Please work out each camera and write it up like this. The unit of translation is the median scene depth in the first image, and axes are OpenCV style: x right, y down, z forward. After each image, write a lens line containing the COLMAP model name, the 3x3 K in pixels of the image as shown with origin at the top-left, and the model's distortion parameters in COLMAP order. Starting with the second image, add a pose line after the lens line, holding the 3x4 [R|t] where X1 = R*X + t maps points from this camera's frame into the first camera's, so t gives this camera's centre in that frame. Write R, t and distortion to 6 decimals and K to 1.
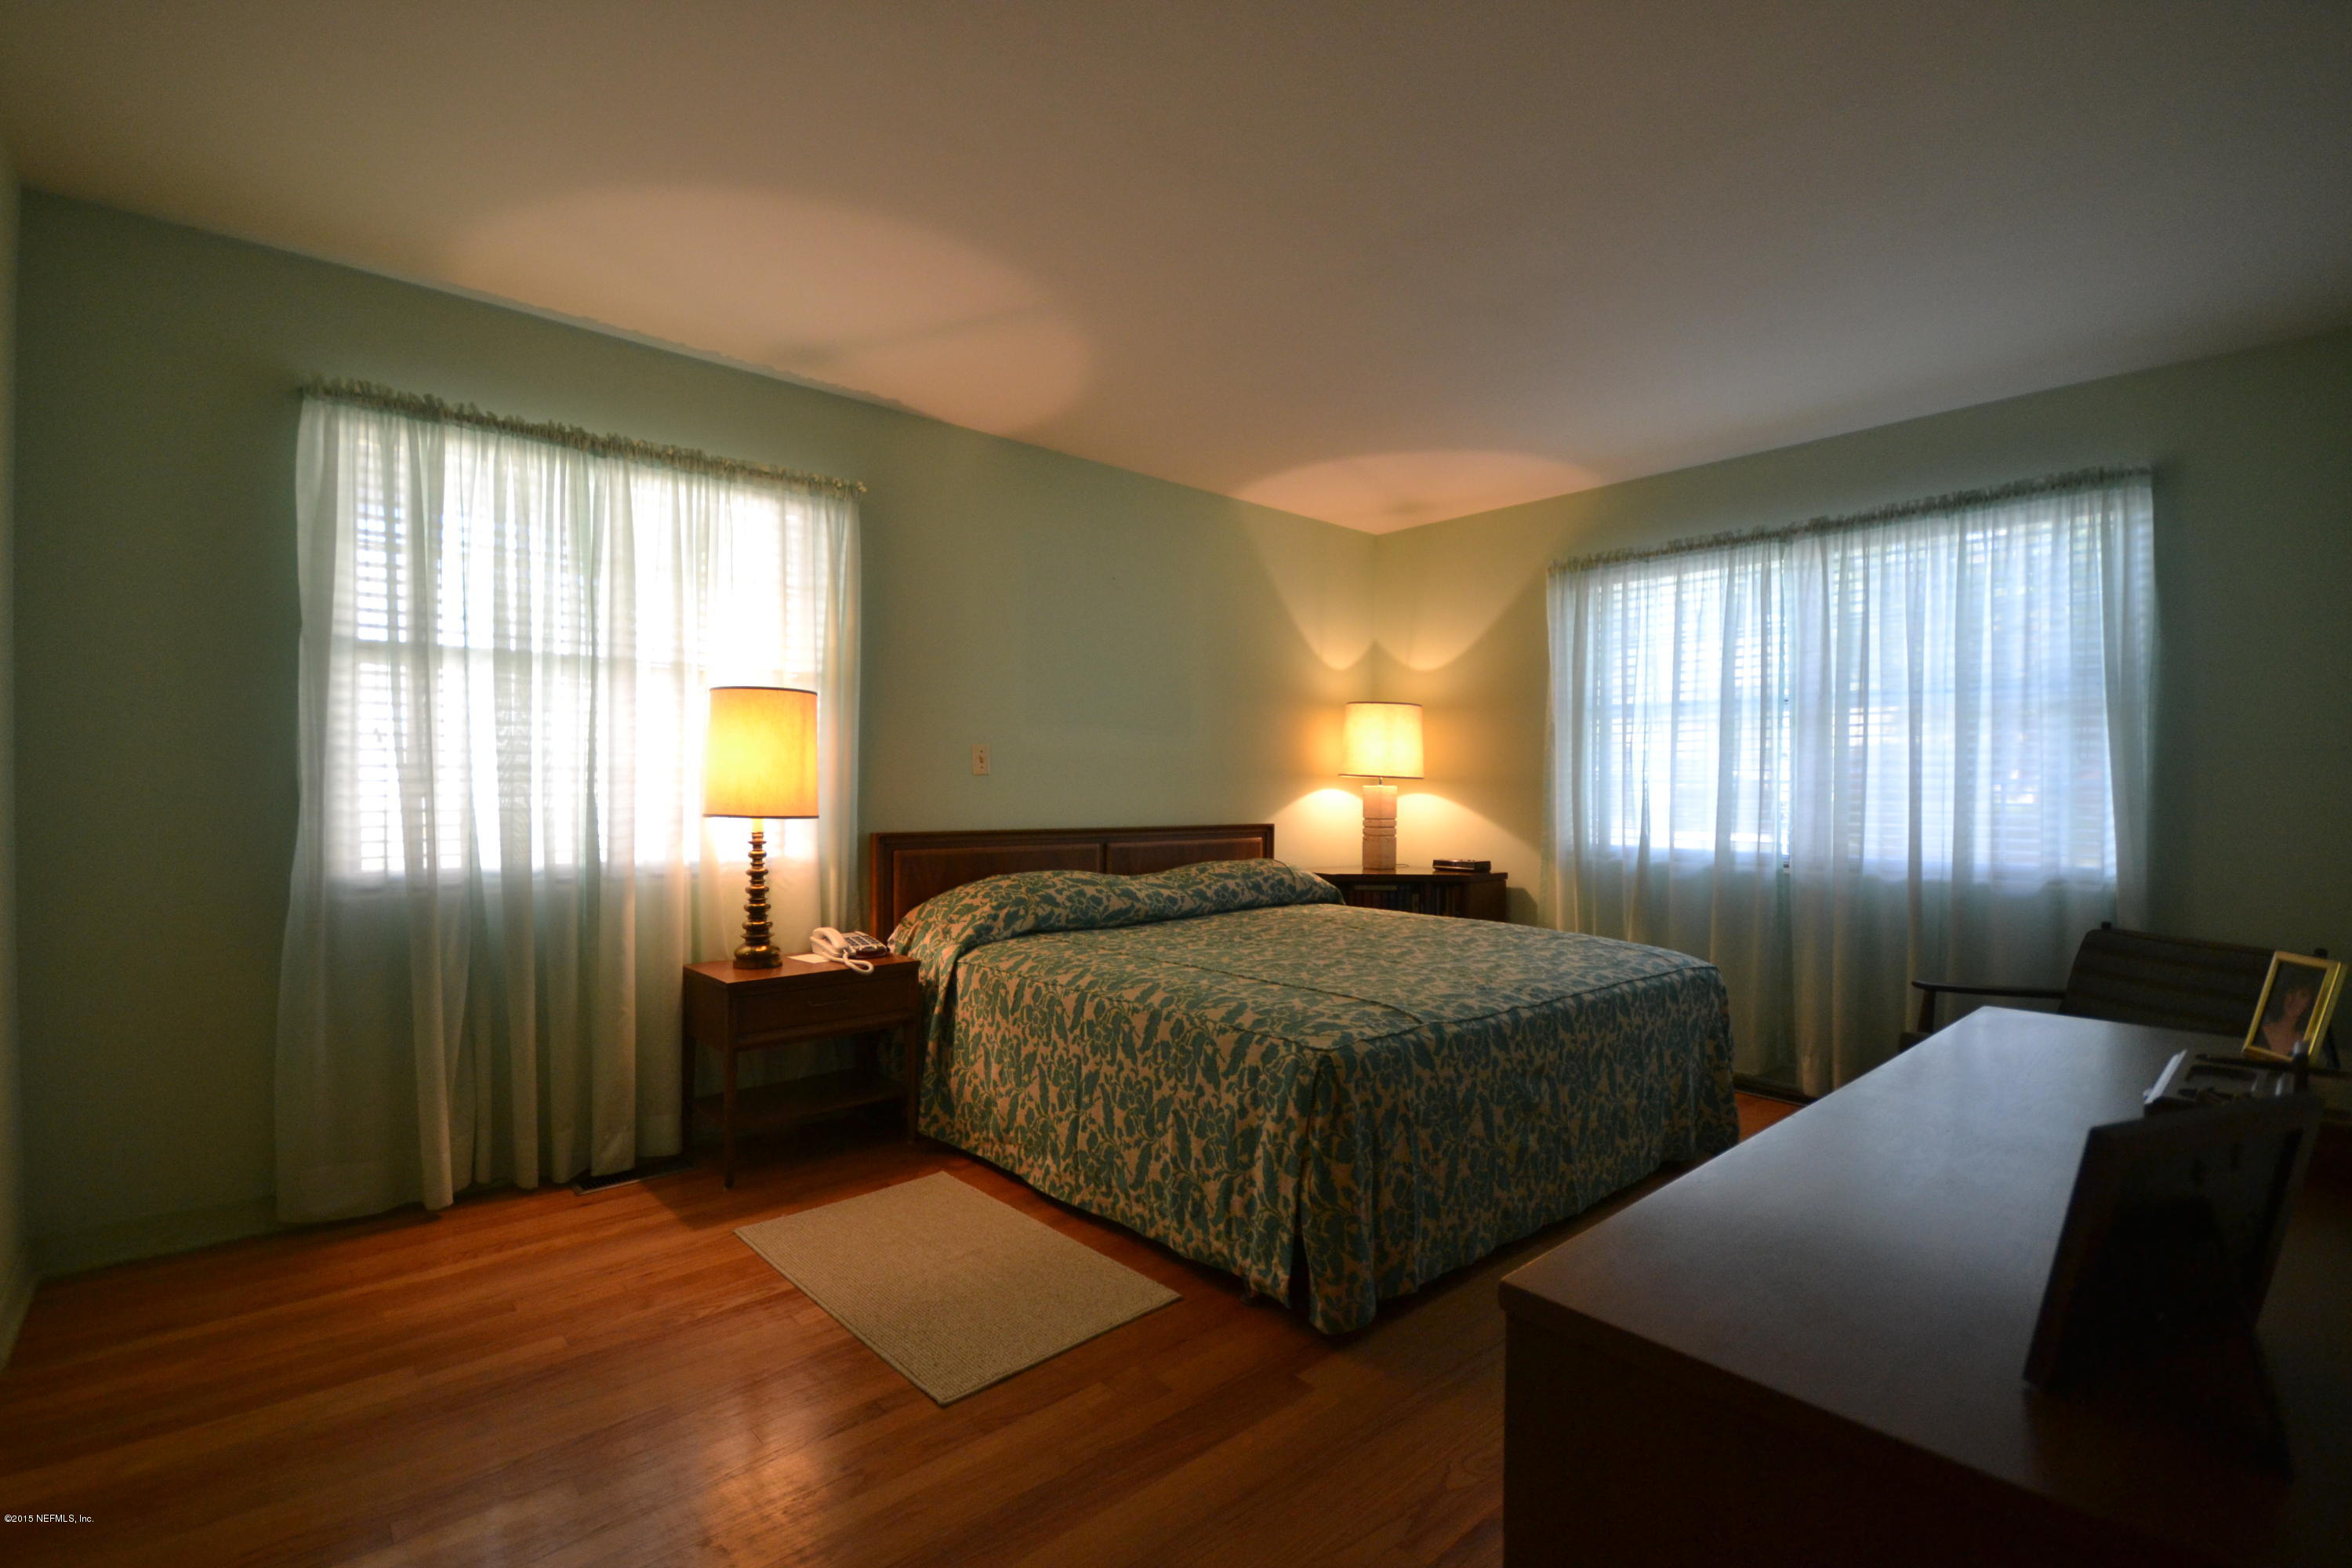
lens RADIAL K [[1048.9, 0, 1181.9], [0, 1048.9, 795.3], [0, 0, 1]] dist [0.003411, 0.000293]
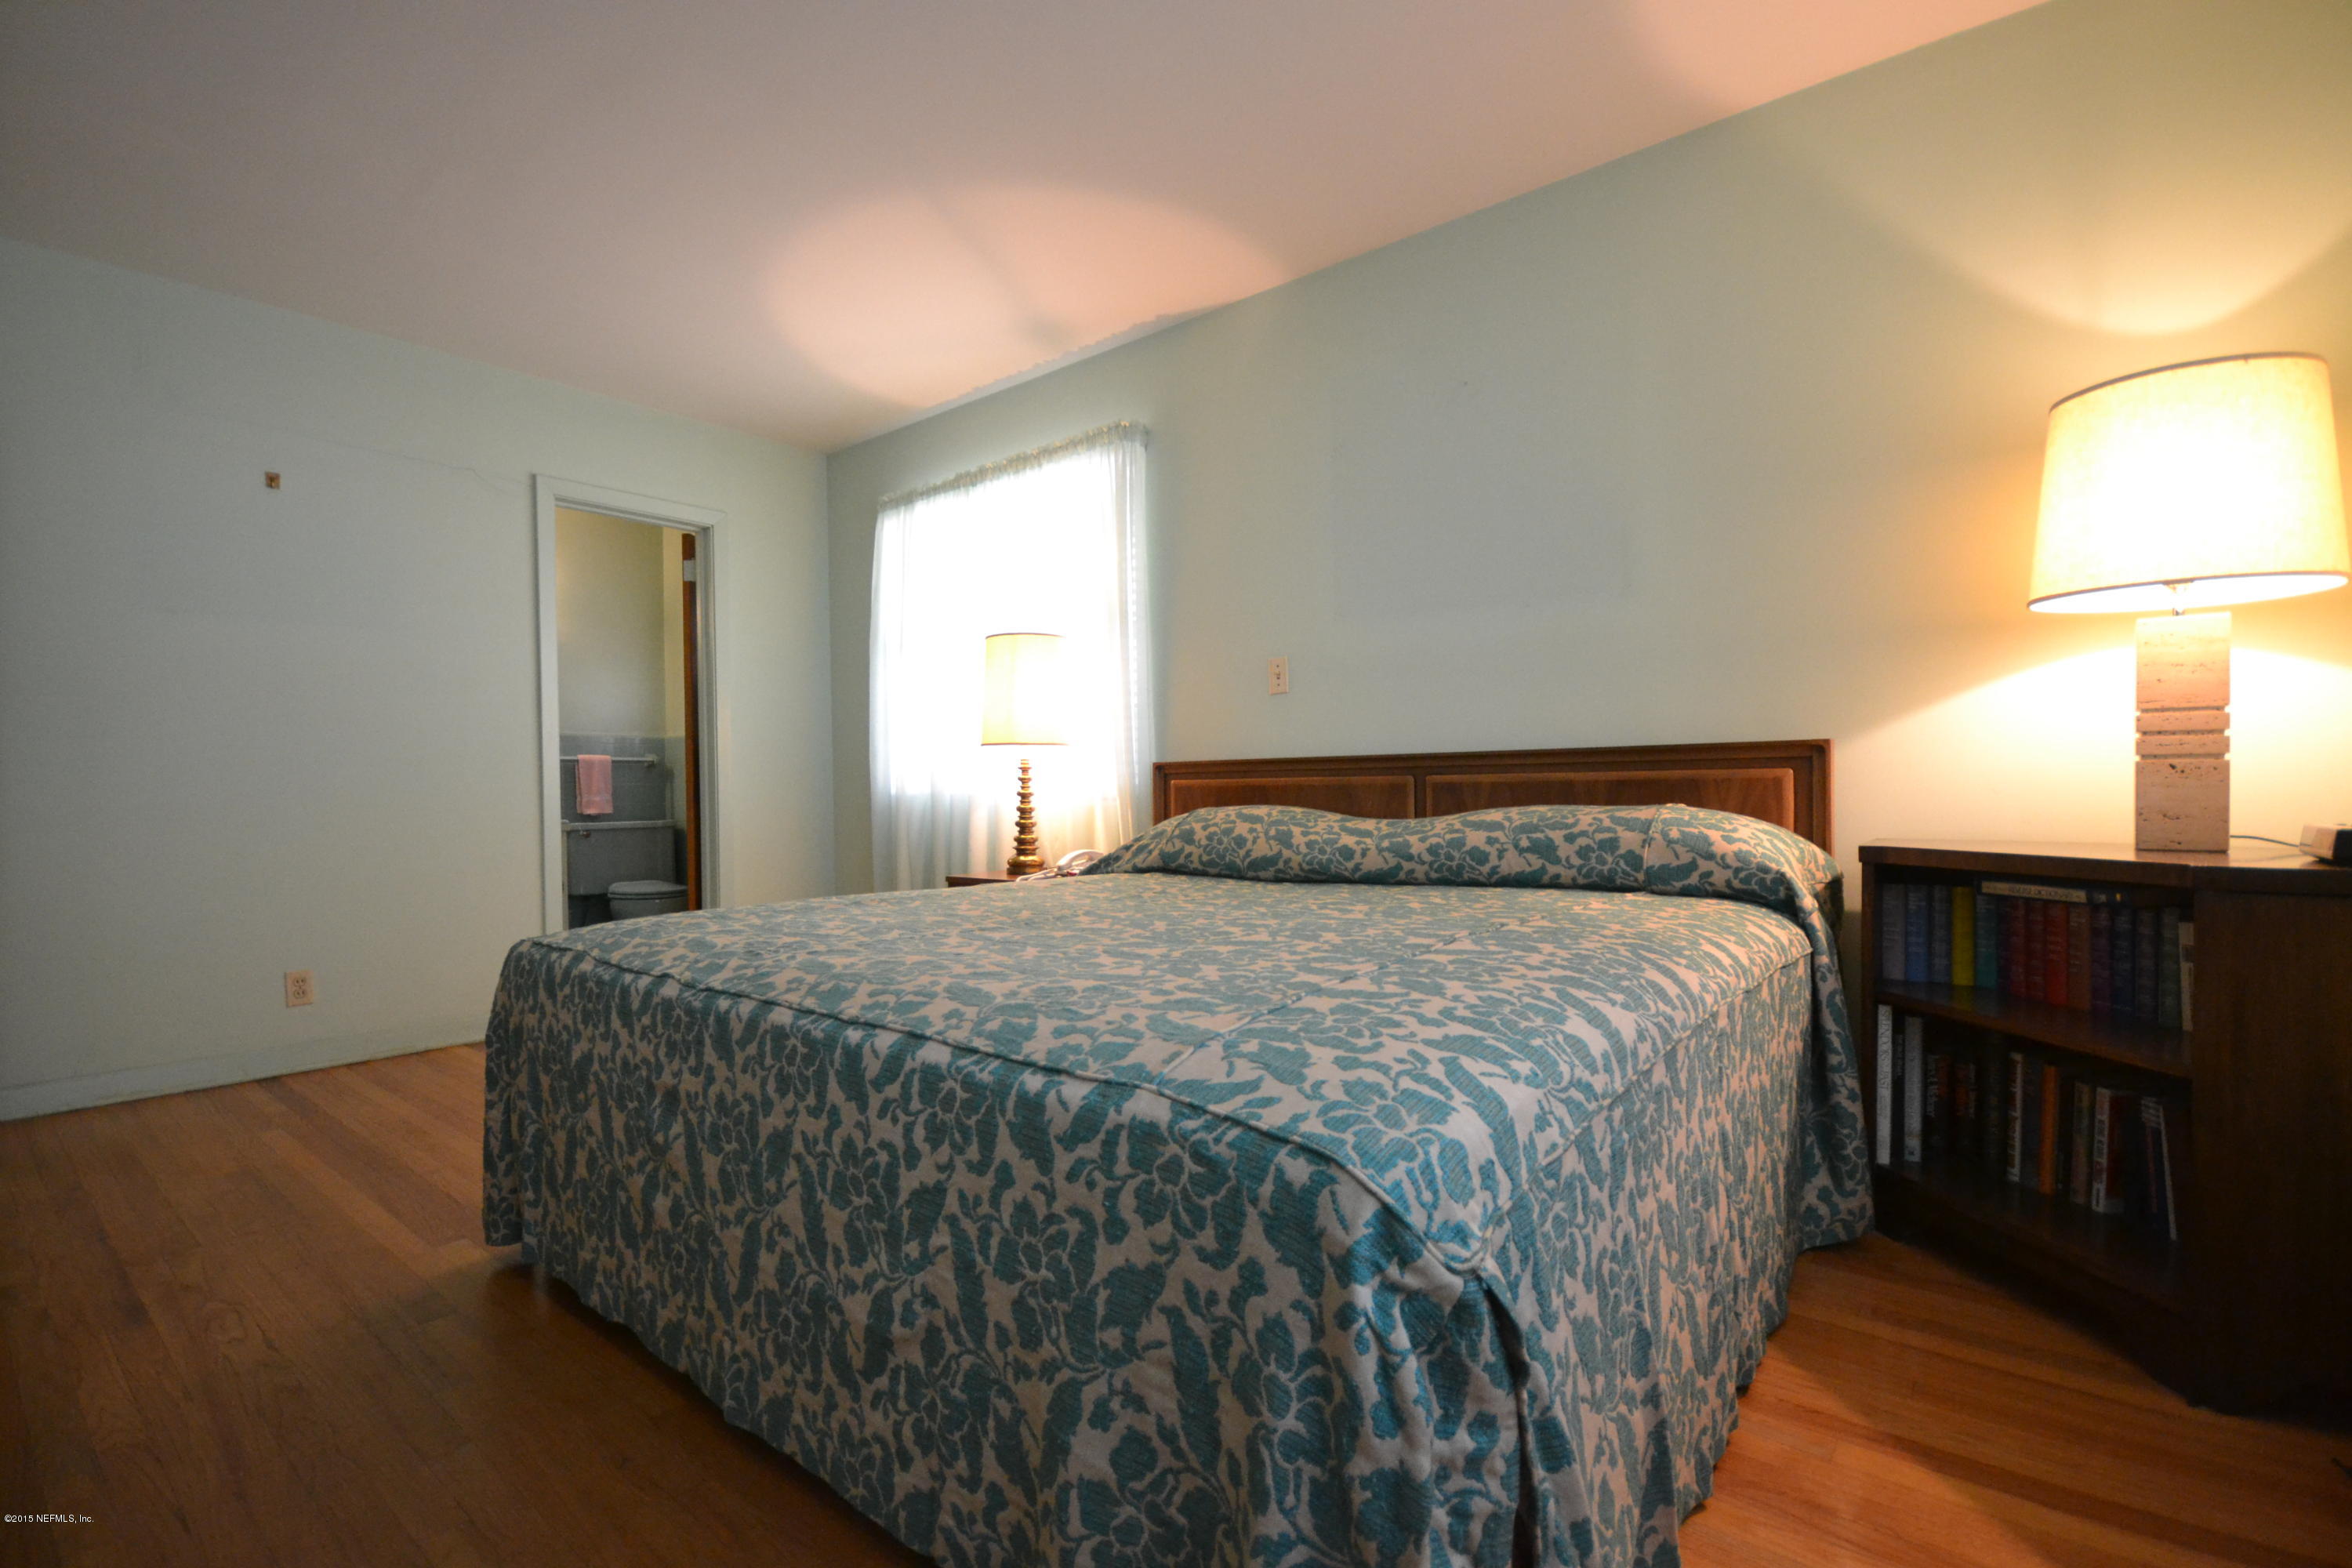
lens RADIAL K [[1048.9, 0, 1180.8], [0, 1048.9, 797.1], [0, 0, 1]] dist [0.003411, 0.000293]
pose [[0.167605, -0.004868, -0.985842, 0.648591], [0.006912, 0.999969, -0.003762, 0.068528], [0.985830, -0.006183, 0.167633, 0.807315]]
